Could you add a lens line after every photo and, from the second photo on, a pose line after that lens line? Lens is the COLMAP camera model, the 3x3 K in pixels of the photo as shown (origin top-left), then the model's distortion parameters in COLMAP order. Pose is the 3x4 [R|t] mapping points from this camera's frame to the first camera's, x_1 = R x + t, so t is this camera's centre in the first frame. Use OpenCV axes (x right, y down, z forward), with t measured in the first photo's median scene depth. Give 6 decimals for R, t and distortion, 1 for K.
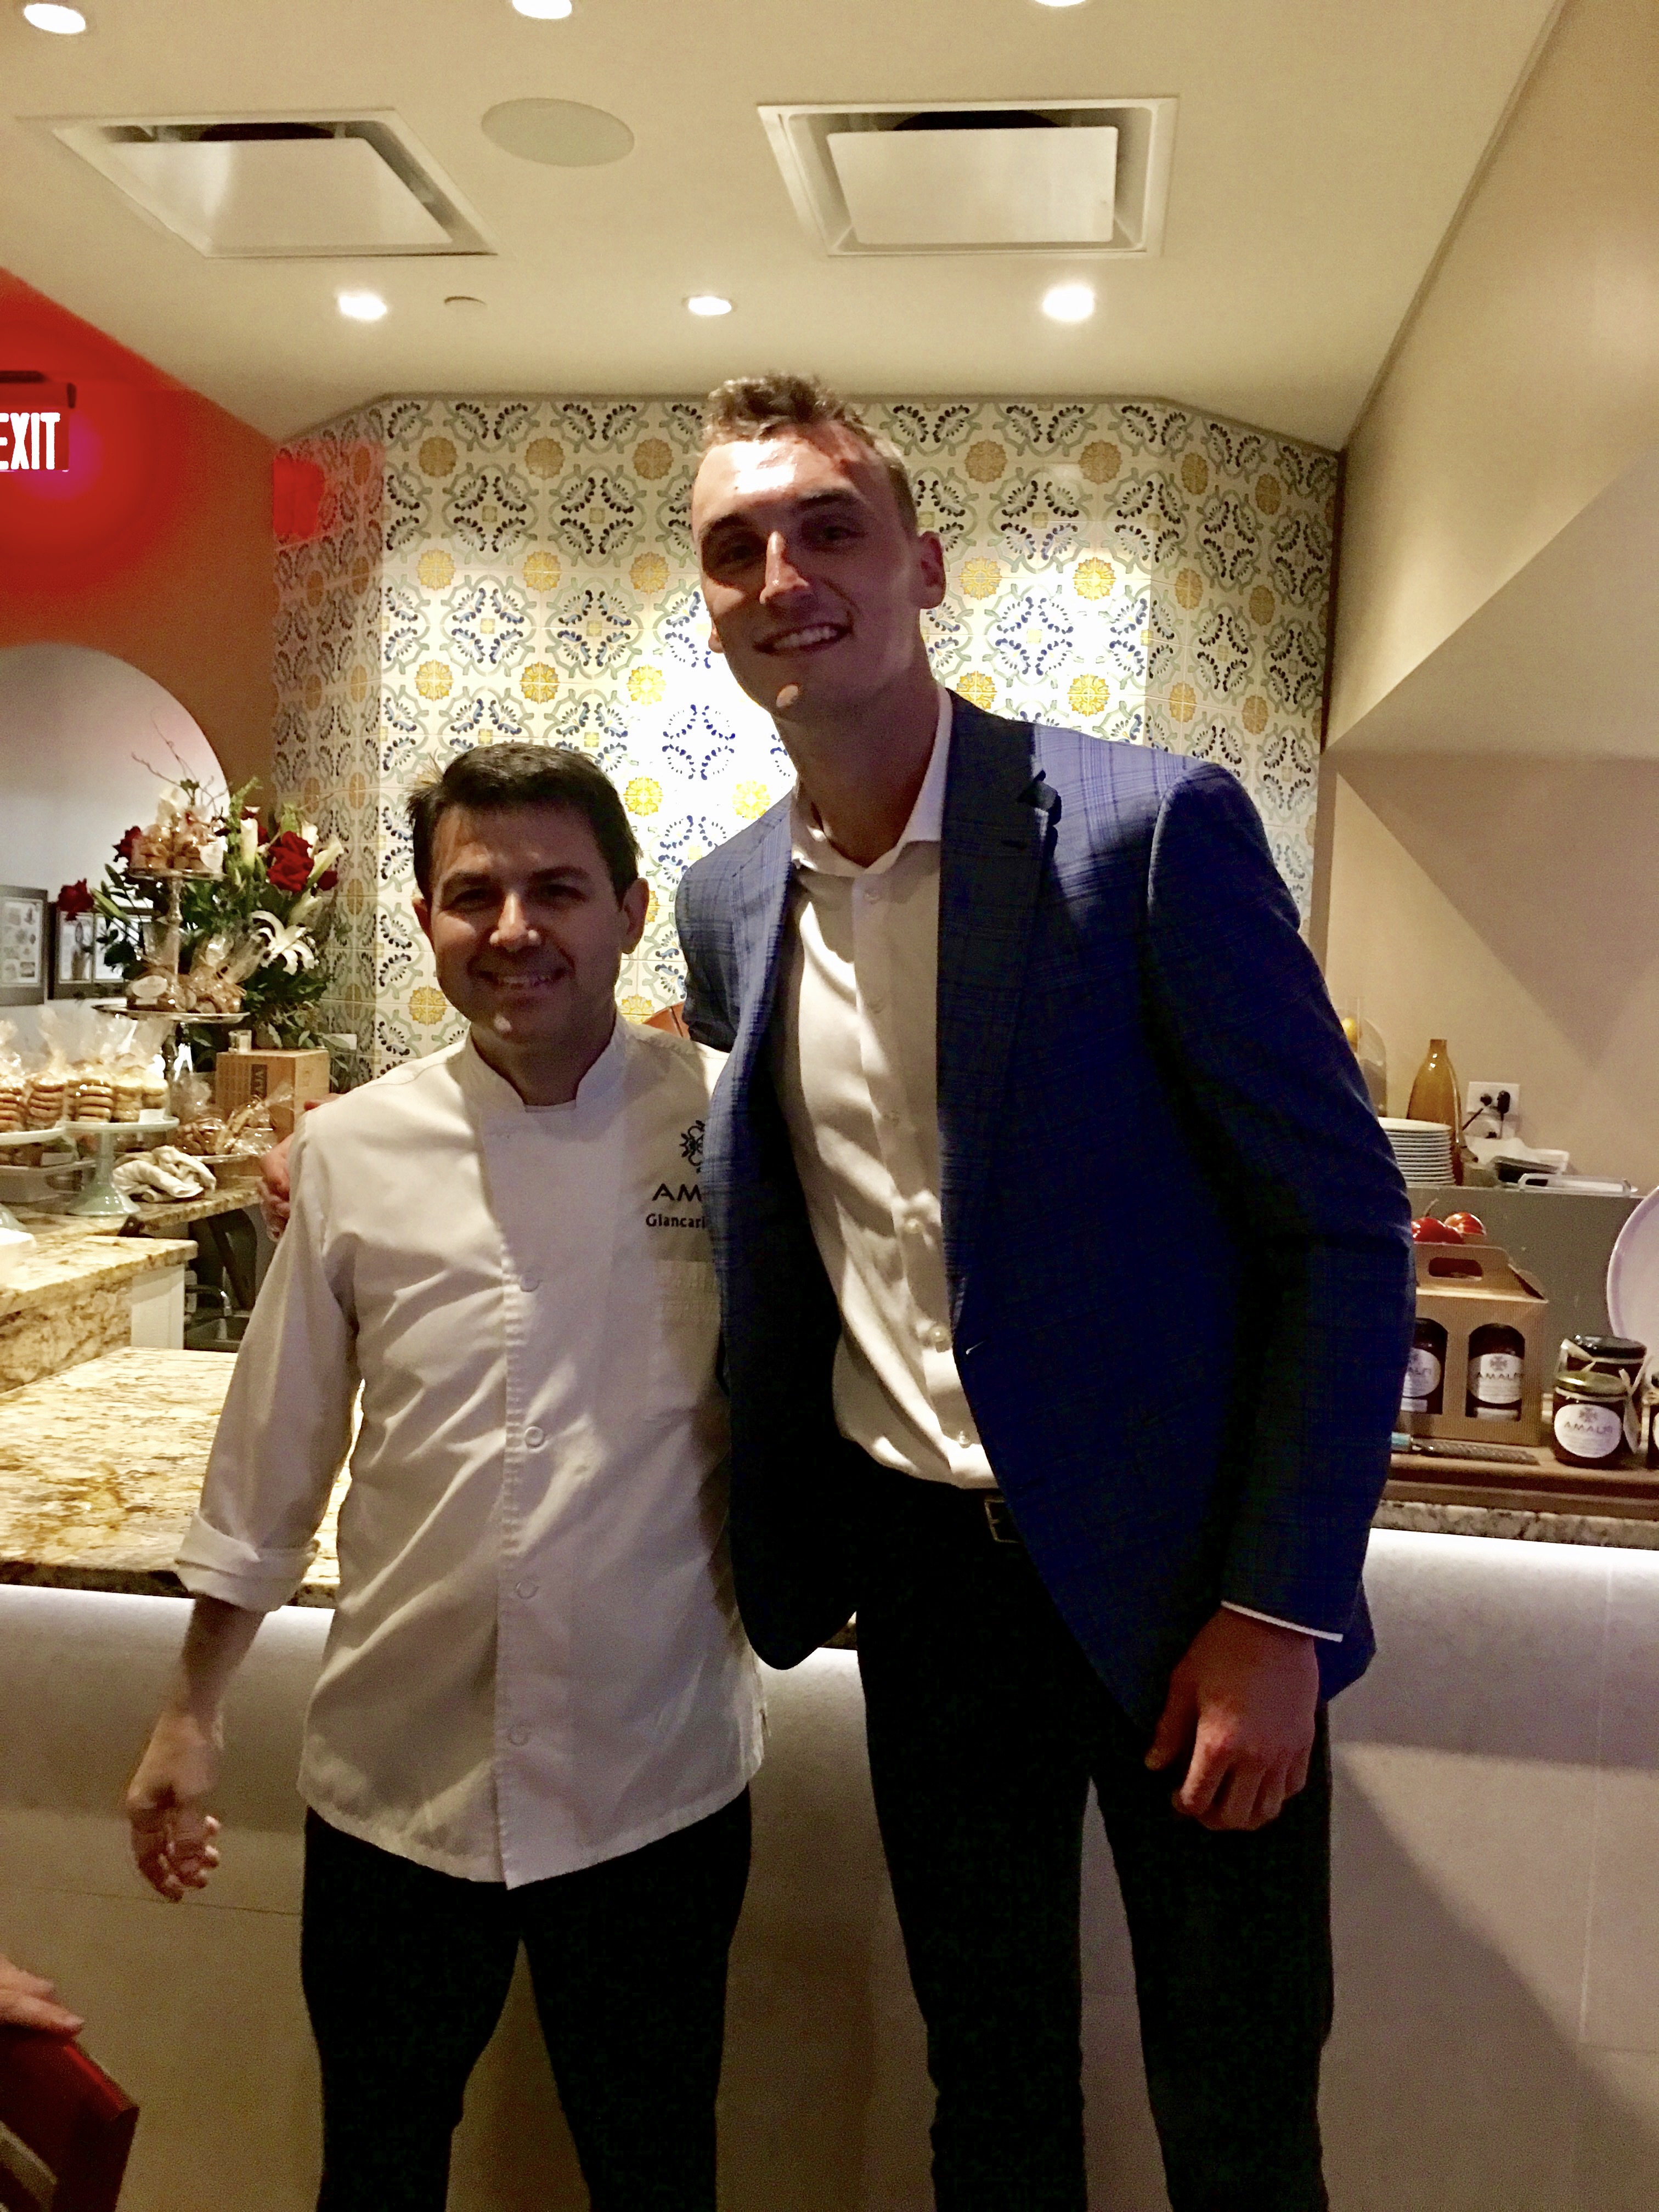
lens RADIAL K [[1913.6, 0, 828.1], [0, 1913.6, 1117.6], [0, 0, 1]] dist [0.061481, -0.106341]
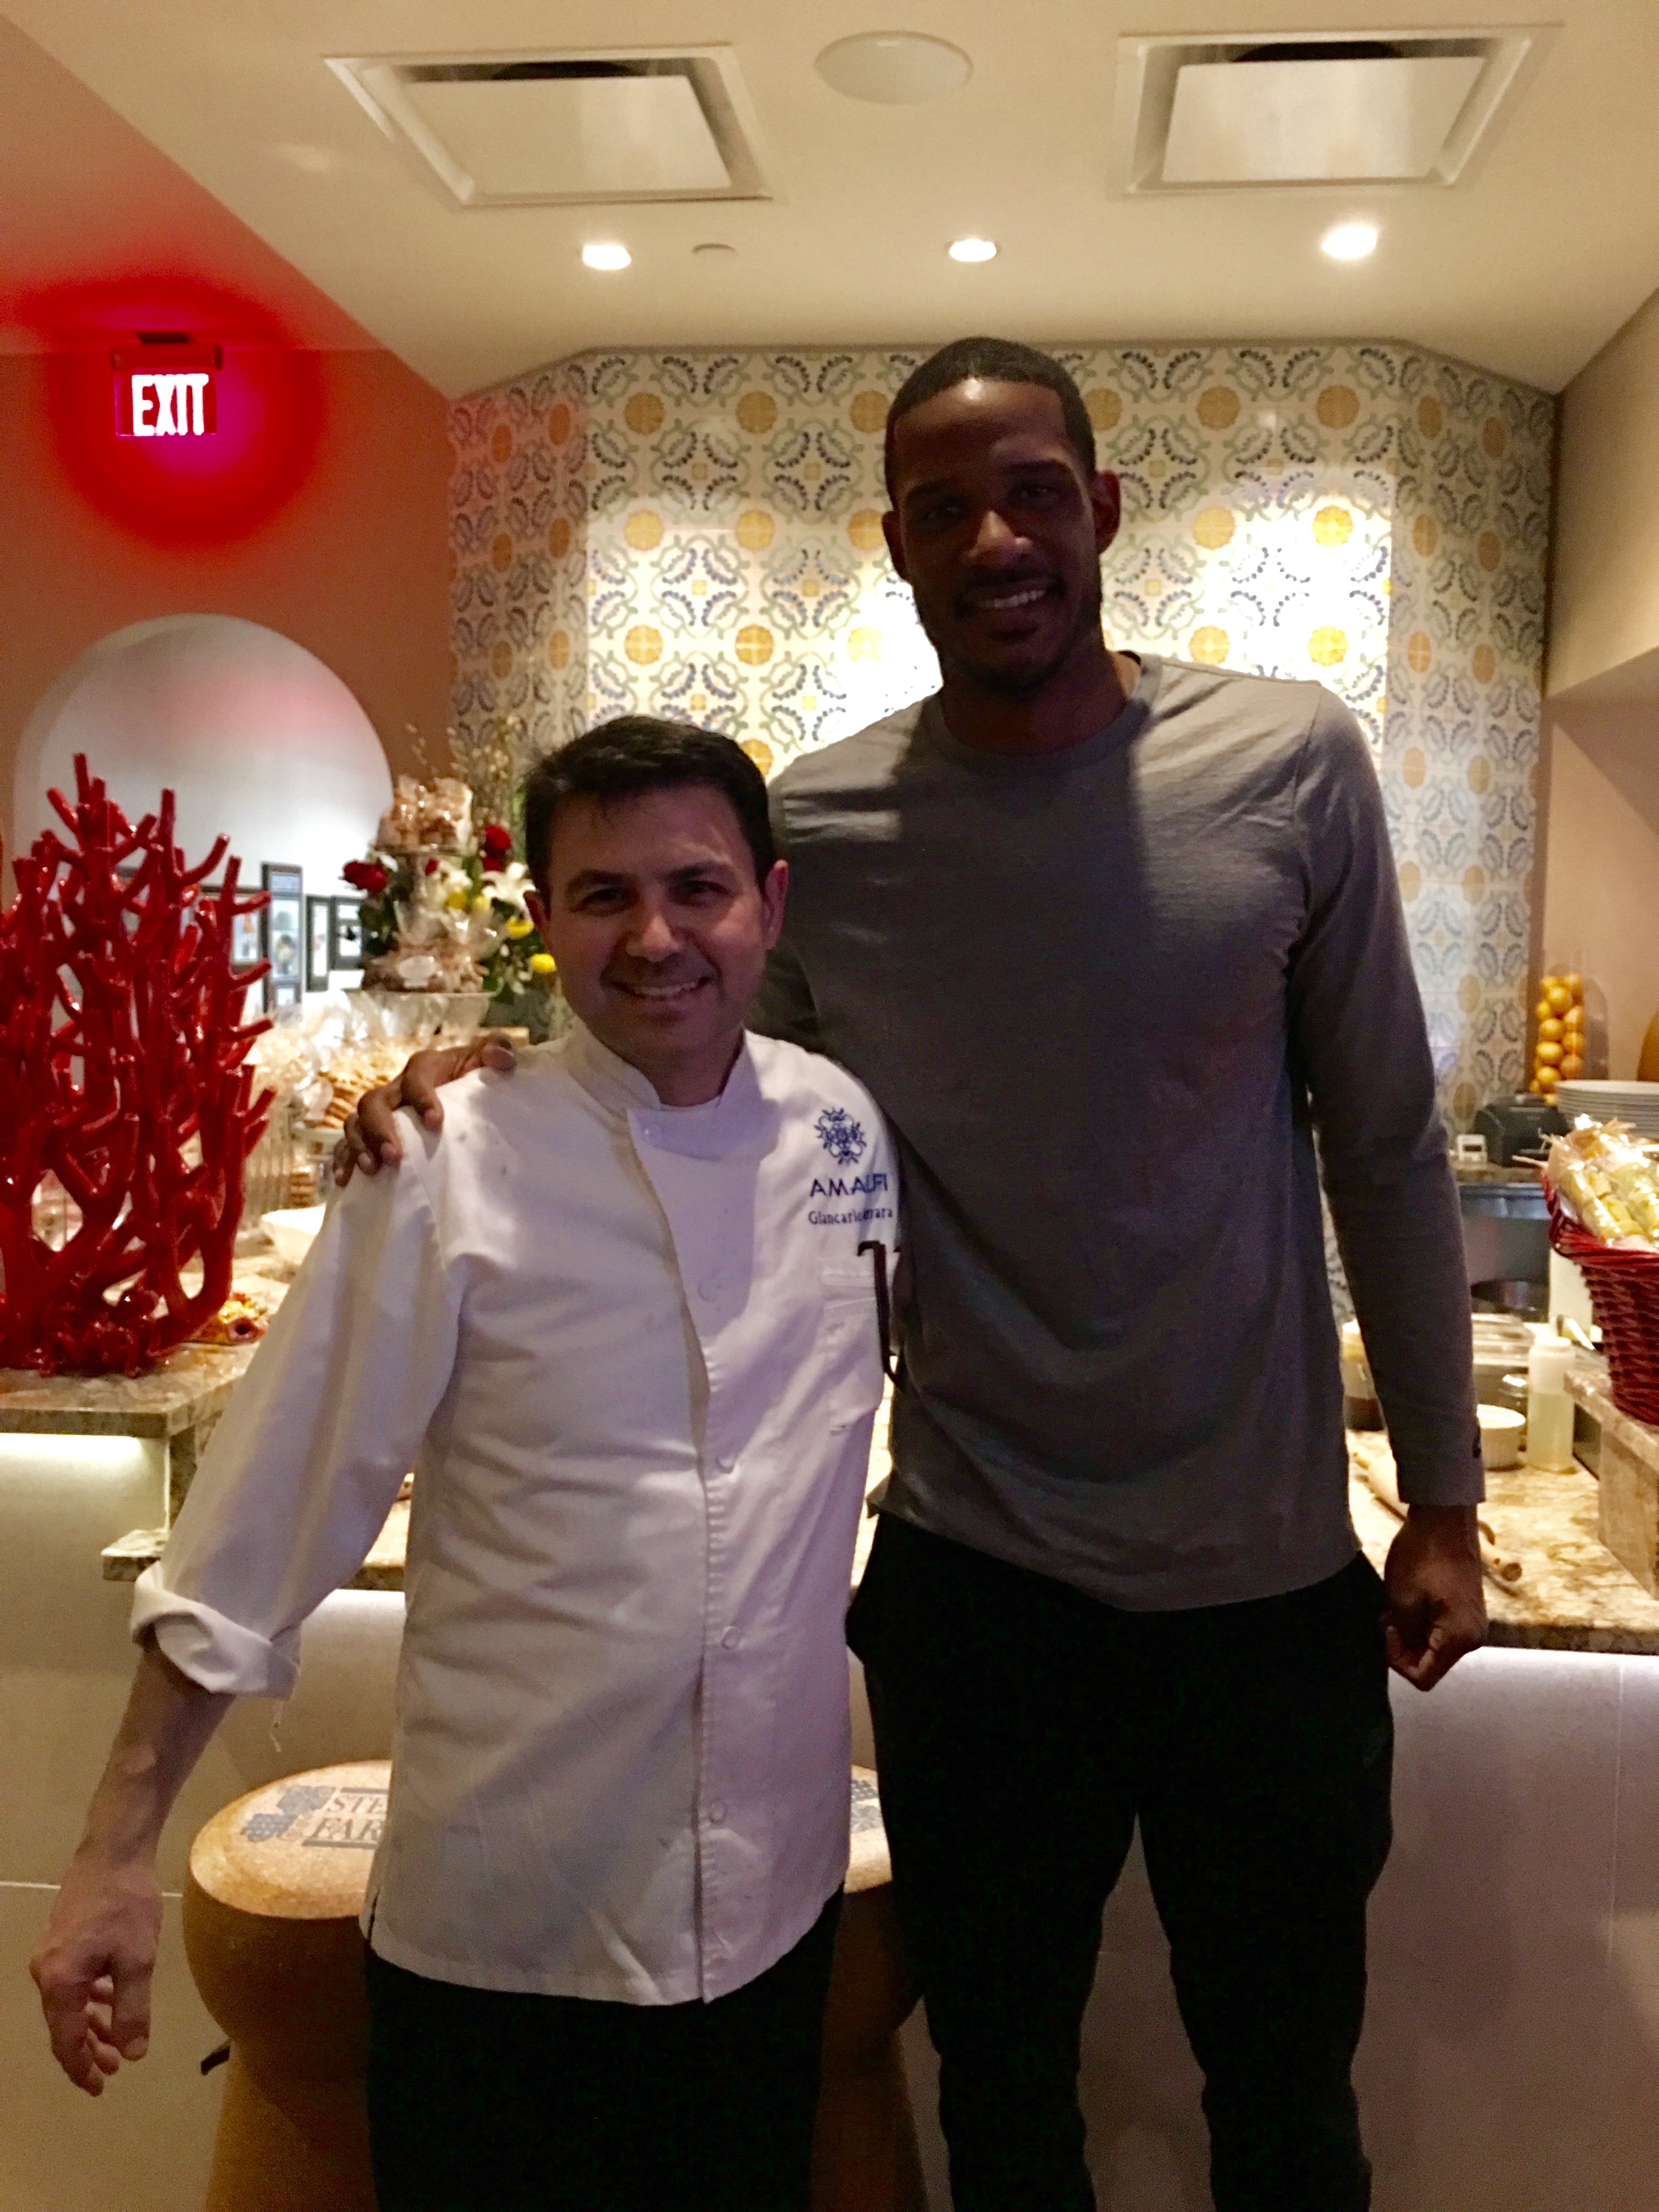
lens RADIAL K [[1913.6, 0, 802.0], [0, 1913.6, 1109.9], [0, 0, 1]] dist [0.061481, -0.106341]
pose [[0.999366, -0.023780, 0.026486, -0.158114], [0.023363, 0.999599, 0.015973, -0.006106], [-0.026856, -0.015344, 0.999522, 0.023965]]
